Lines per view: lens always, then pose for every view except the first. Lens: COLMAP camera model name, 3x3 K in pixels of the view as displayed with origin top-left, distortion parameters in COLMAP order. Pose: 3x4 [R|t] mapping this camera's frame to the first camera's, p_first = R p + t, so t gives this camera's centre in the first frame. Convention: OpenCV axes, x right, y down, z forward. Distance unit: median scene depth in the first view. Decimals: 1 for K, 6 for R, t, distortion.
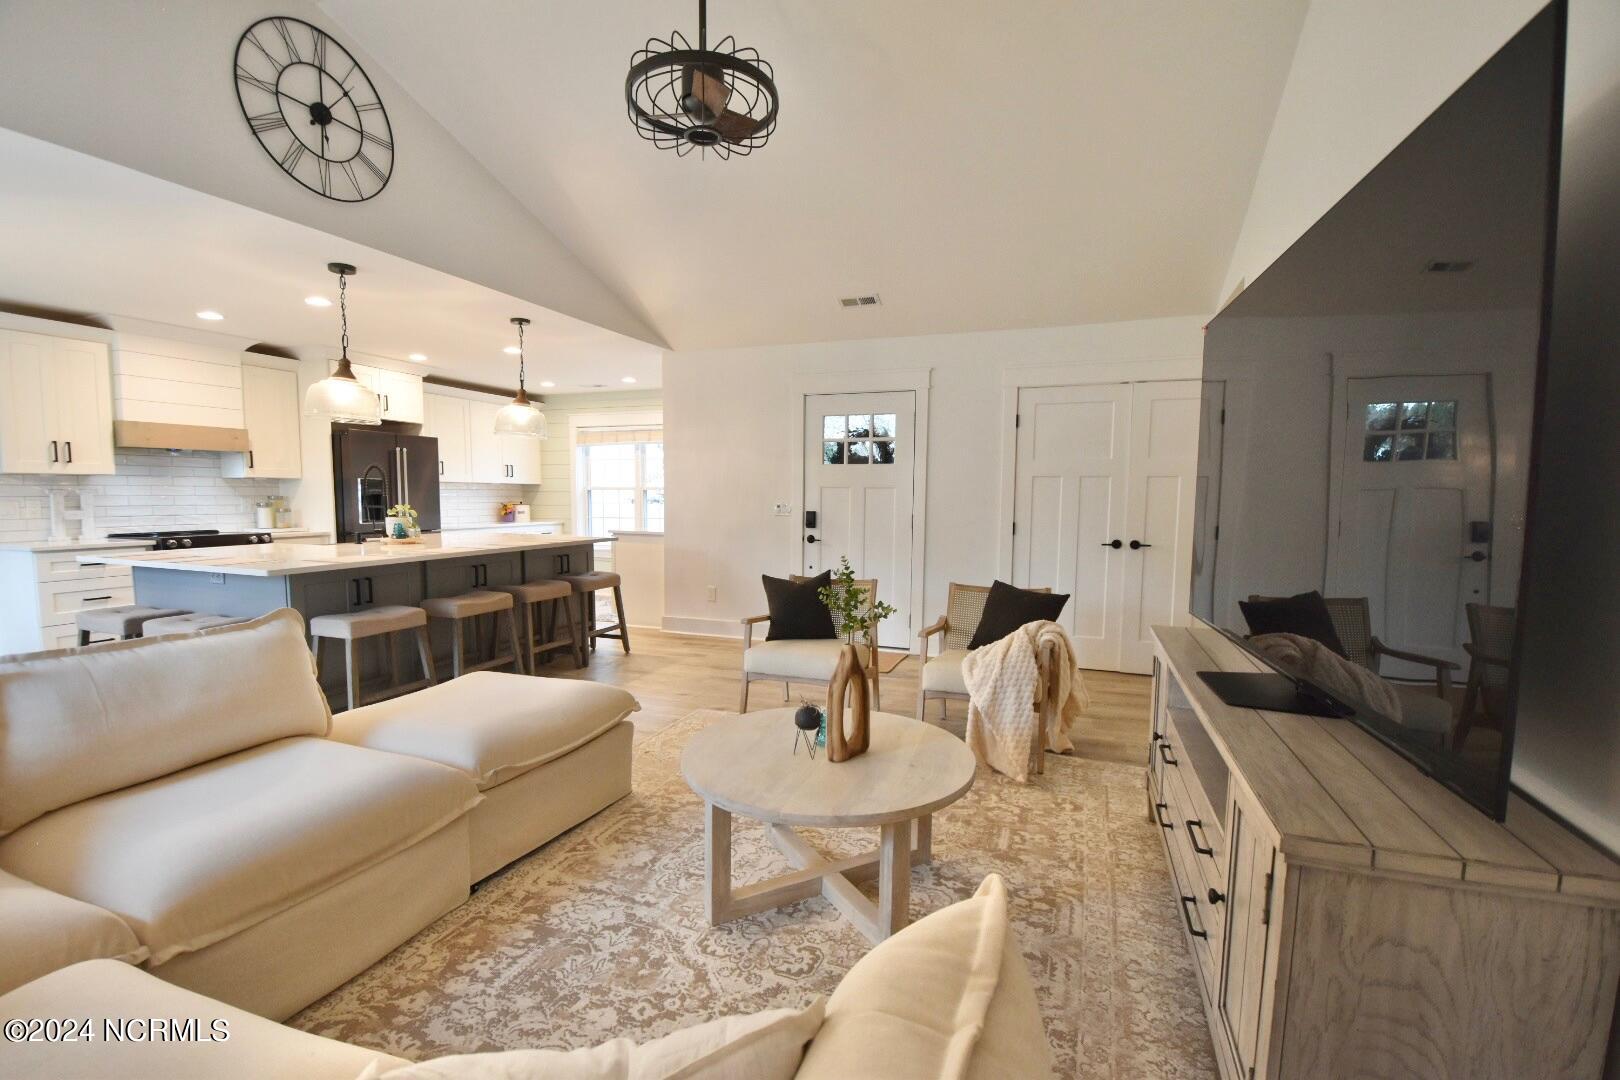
lens RADIAL K [[721.5, 0, 811.5], [0, 721.5, 558.0], [0, 0, 1]] dist [0.013214, -0.021350]
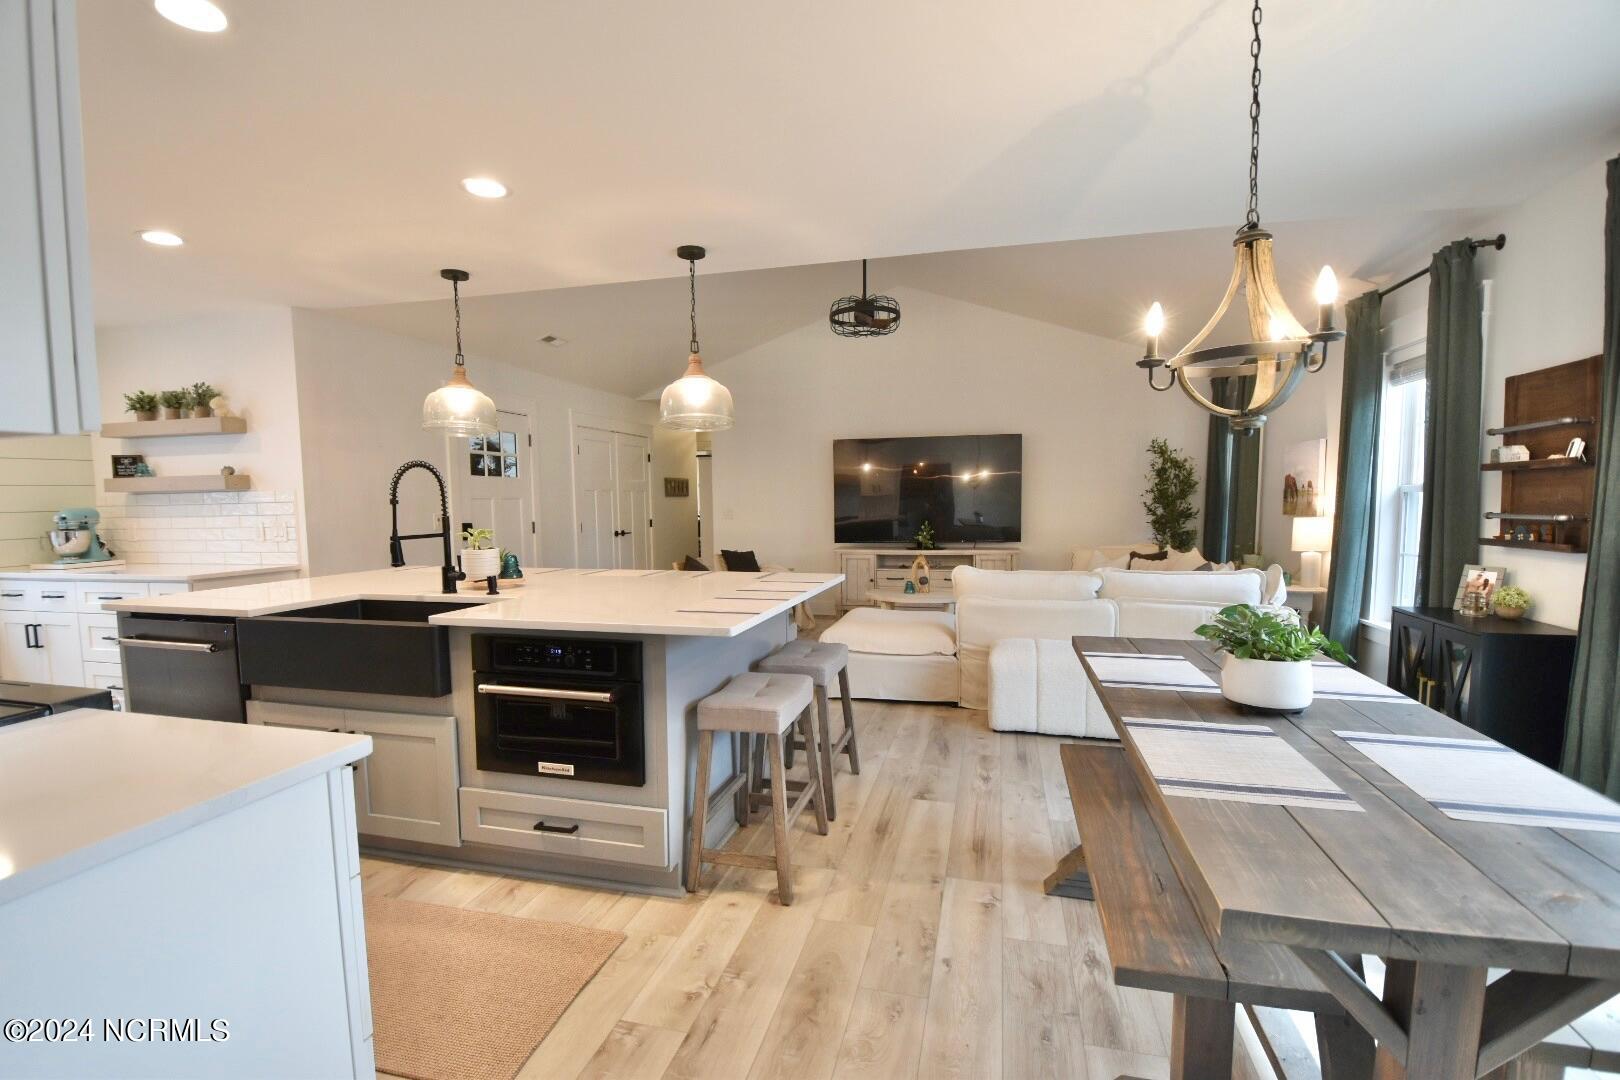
lens RADIAL K [[721.5, 0, 810.8], [0, 721.5, 560.9], [0, 0, 1]] dist [0.013214, -0.021350]
pose [[-0.103834, -0.090981, 0.990425, -1.194578], [0.099786, 0.989830, 0.101388, -0.078397], [-0.989576, 0.109358, -0.093699, 0.745336]]
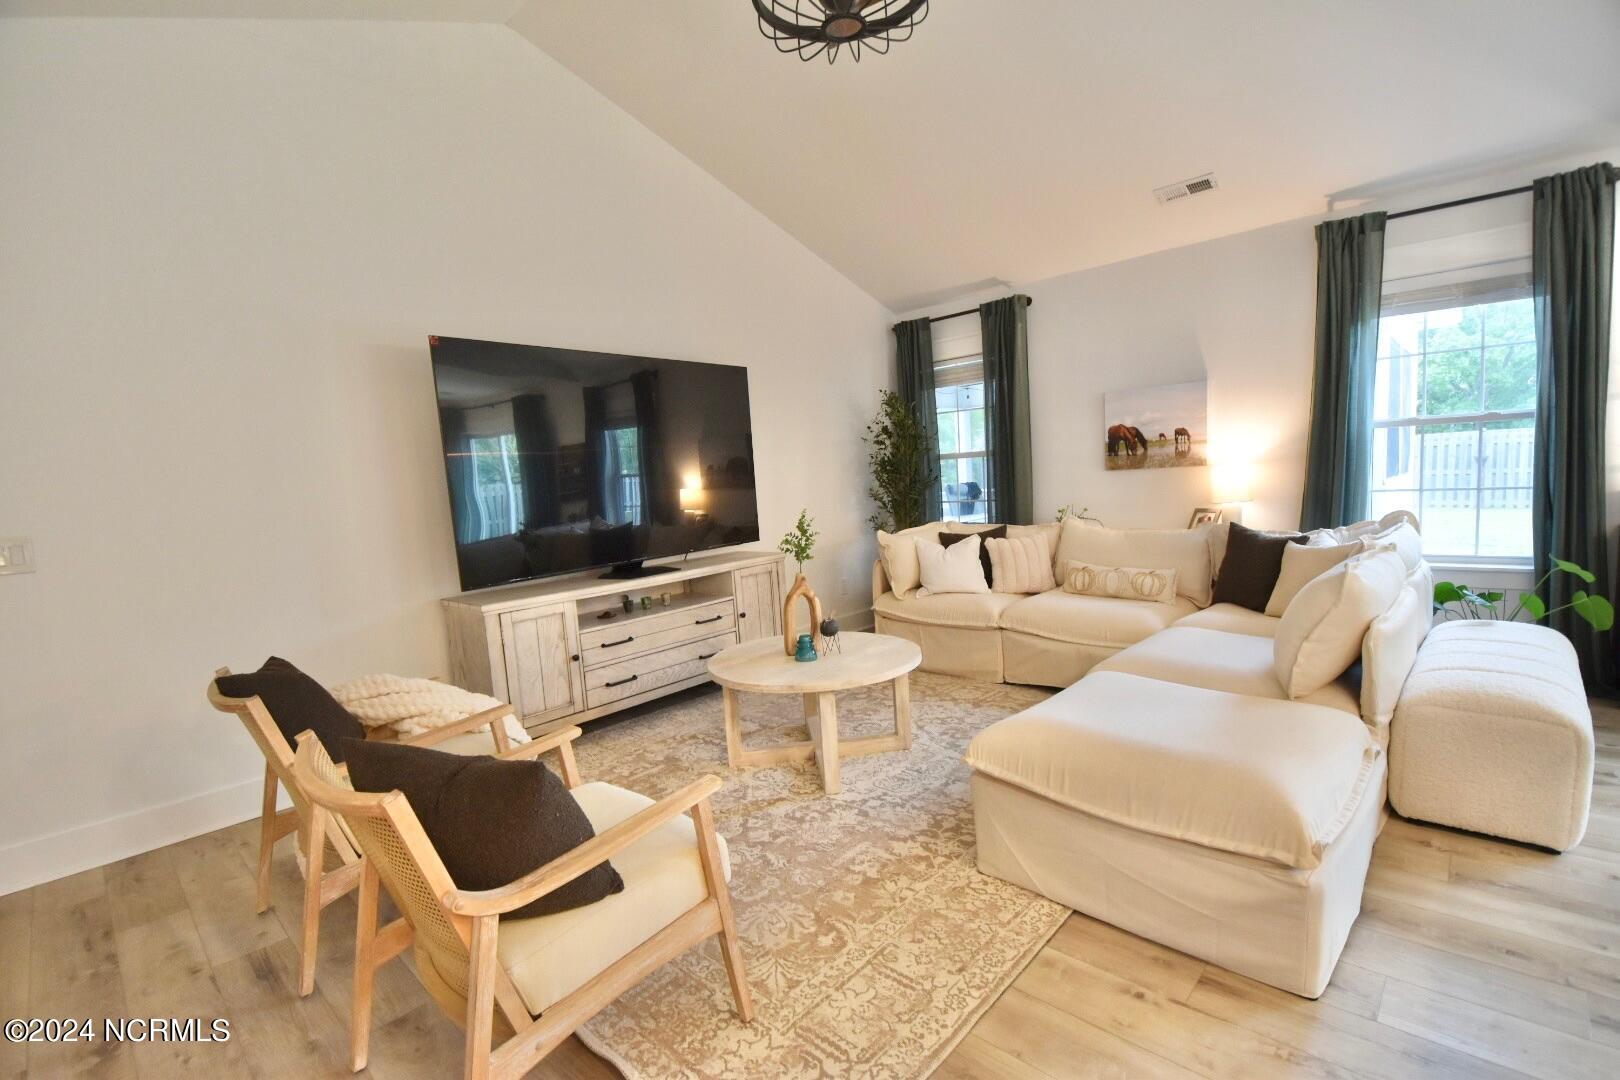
lens RADIAL K [[721.5, 0, 807.5], [0, 721.5, 559.4], [0, 0, 1]] dist [0.013214, -0.021350]
pose [[-0.919088, 0.003349, 0.394037, -0.227181], [0.090300, 0.975144, 0.202337, -0.083818], [-0.383566, 0.221547, -0.896546, 0.987938]]
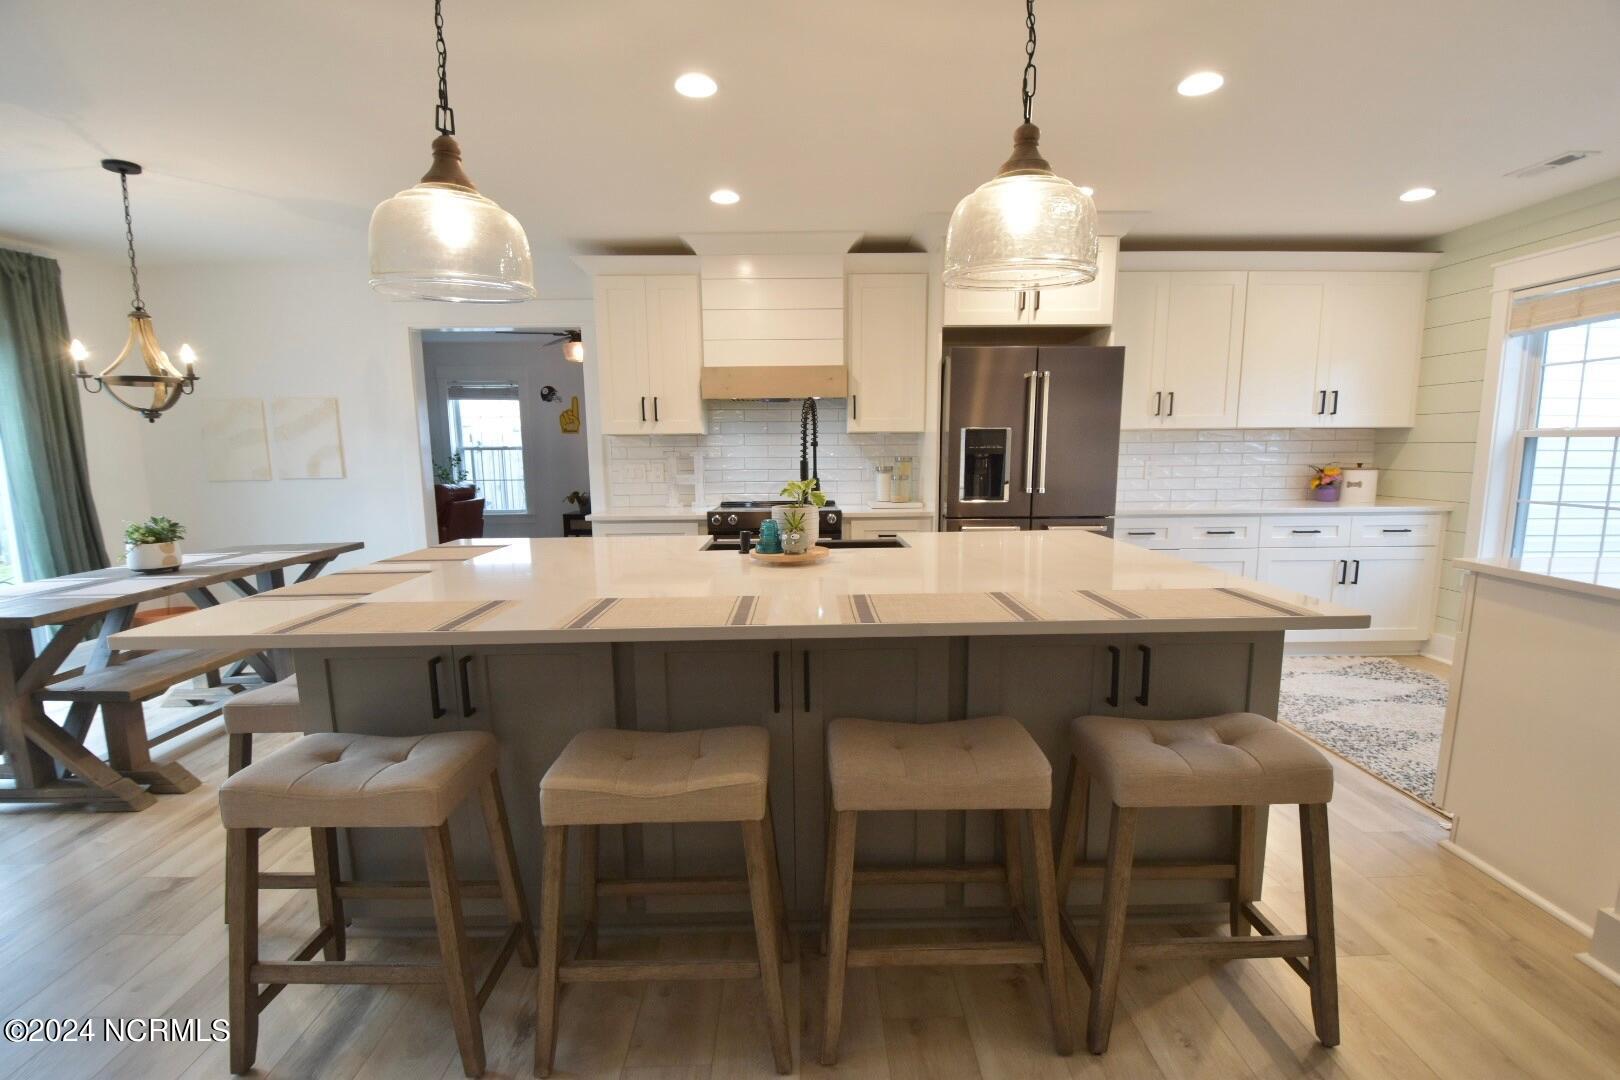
lens RADIAL K [[721.5, 0, 810.5], [0, 721.5, 560.8], [0, 0, 1]] dist [0.013214, -0.021350]
pose [[0.364758, 0.131353, -0.921791, -0.114602], [-0.068623, 0.991099, 0.114075, -0.073039], [0.928570, 0.021646, 0.370525, 0.803722]]
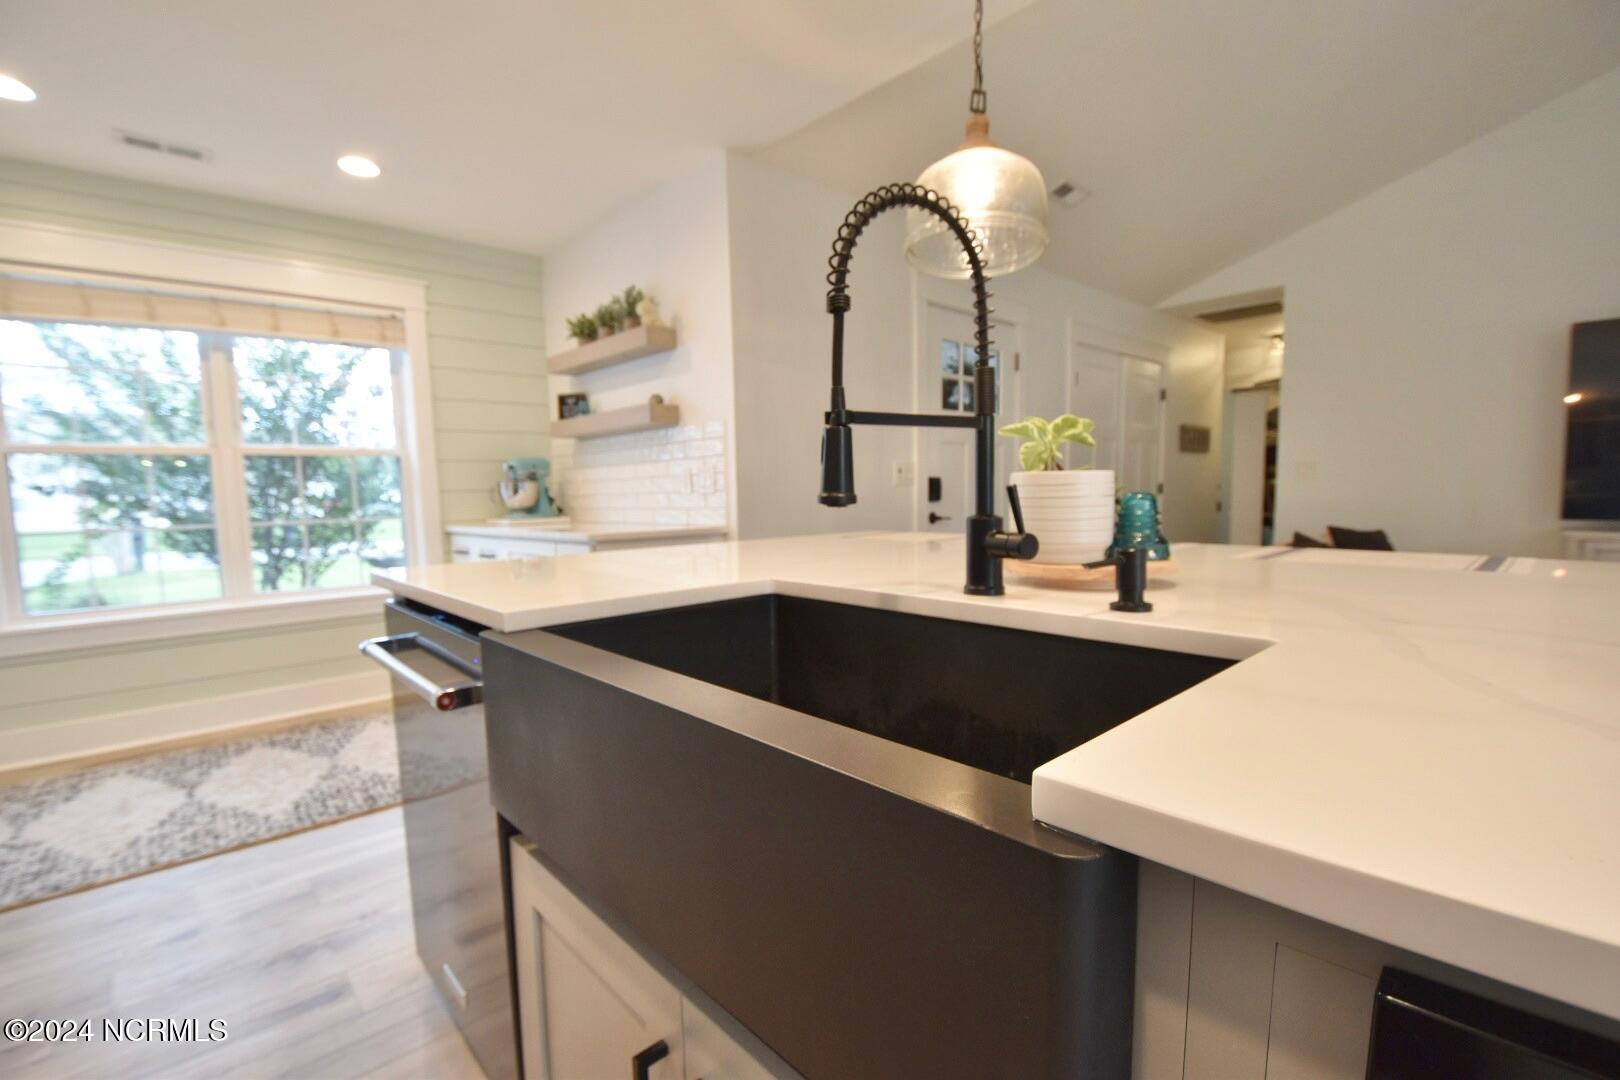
lens RADIAL K [[721.5, 0, 809.1], [0, 721.5, 558.0], [0, 0, 1]] dist [0.013214, -0.021350]
pose [[0.446385, -0.100888, 0.889135, -0.783088], [0.103749, 0.992758, 0.060559, -0.049446], [-0.888806, 0.065215, 0.453620, 0.935889]]
